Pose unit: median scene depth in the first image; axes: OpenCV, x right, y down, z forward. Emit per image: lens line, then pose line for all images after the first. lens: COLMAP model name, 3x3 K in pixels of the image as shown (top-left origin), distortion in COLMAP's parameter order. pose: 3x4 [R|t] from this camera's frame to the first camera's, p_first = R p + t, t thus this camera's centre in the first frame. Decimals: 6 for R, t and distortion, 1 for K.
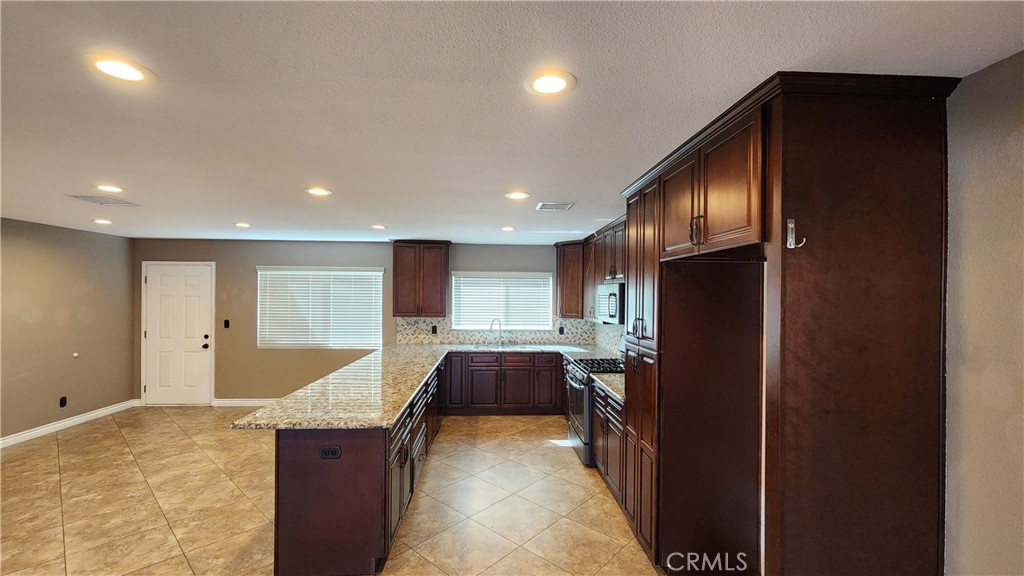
lens RADIAL K [[416.5, 0, 511.4], [0, 416.5, 295.5], [0, 0, 1]] dist [-0.001241, -0.000300]
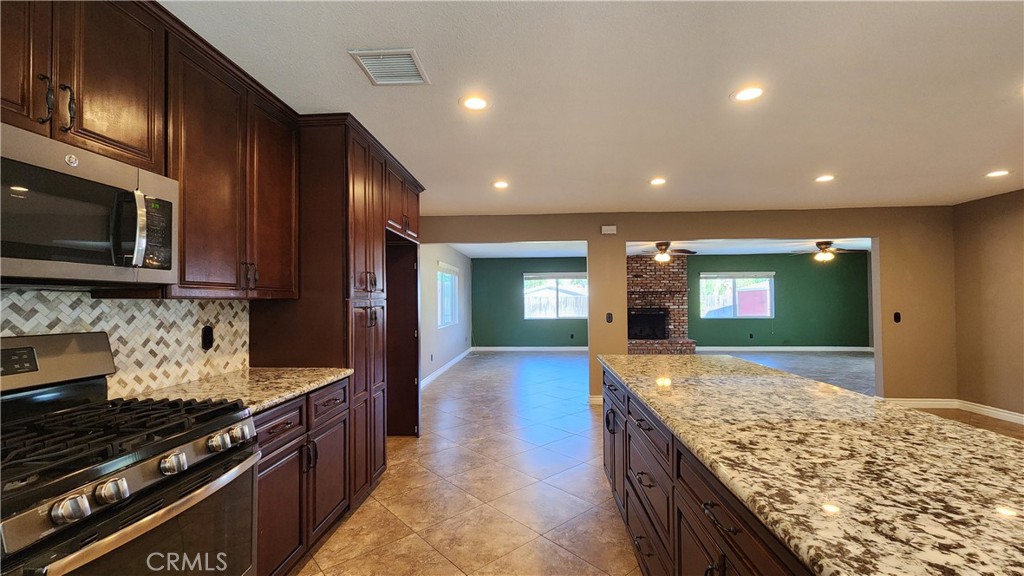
lens RADIAL K [[416.5, 0, 511.4], [0, 416.5, 295.5], [0, 0, 1]] dist [-0.001241, -0.000300]
pose [[-0.993179, 0.002375, 0.116576, -0.072710], [0.001146, 0.999943, -0.010605, 0.058599], [-0.116595, -0.010399, -0.993125, 0.929895]]
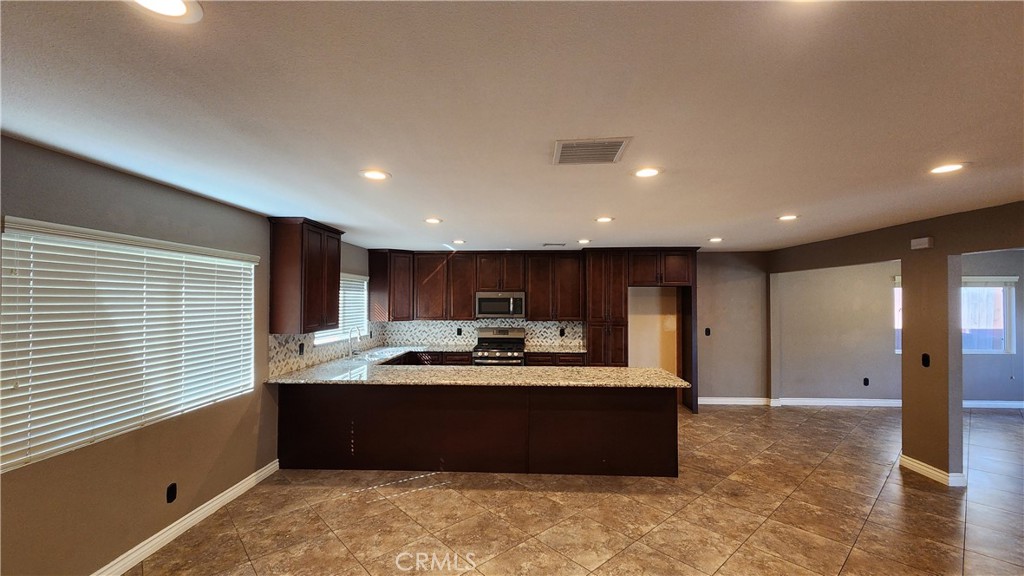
lens RADIAL K [[416.5, 0, 511.4], [0, 416.5, 295.5], [0, 0, 1]] dist [-0.001241, -0.000300]
pose [[0.103380, 0.001555, 0.994641, -0.924980], [0.001937, 0.999997, -0.001765, -0.008685], [-0.994640, 0.002109, 0.103377, 0.605634]]
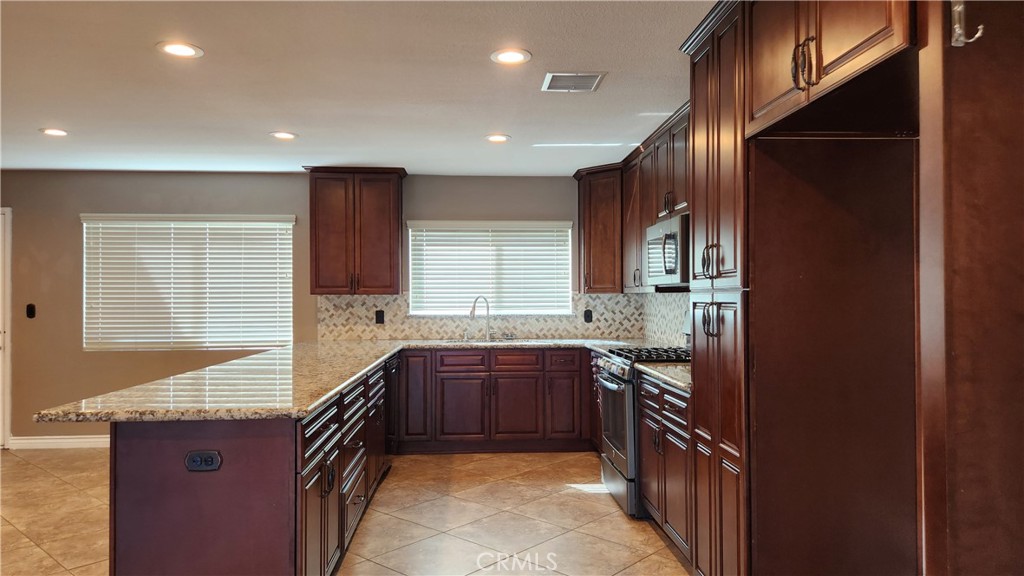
lens RADIAL K [[681.2, 0, 508.6], [0, 681.2, 289.6], [0, 0, 1]] dist [0.075442, -0.073717]
pose [[0.999914, -0.013046, 0.000956, 0.003423], [0.013056, 0.999848, -0.011578, 0.060497], [-0.000804, 0.011589, 0.999933, -0.000525]]
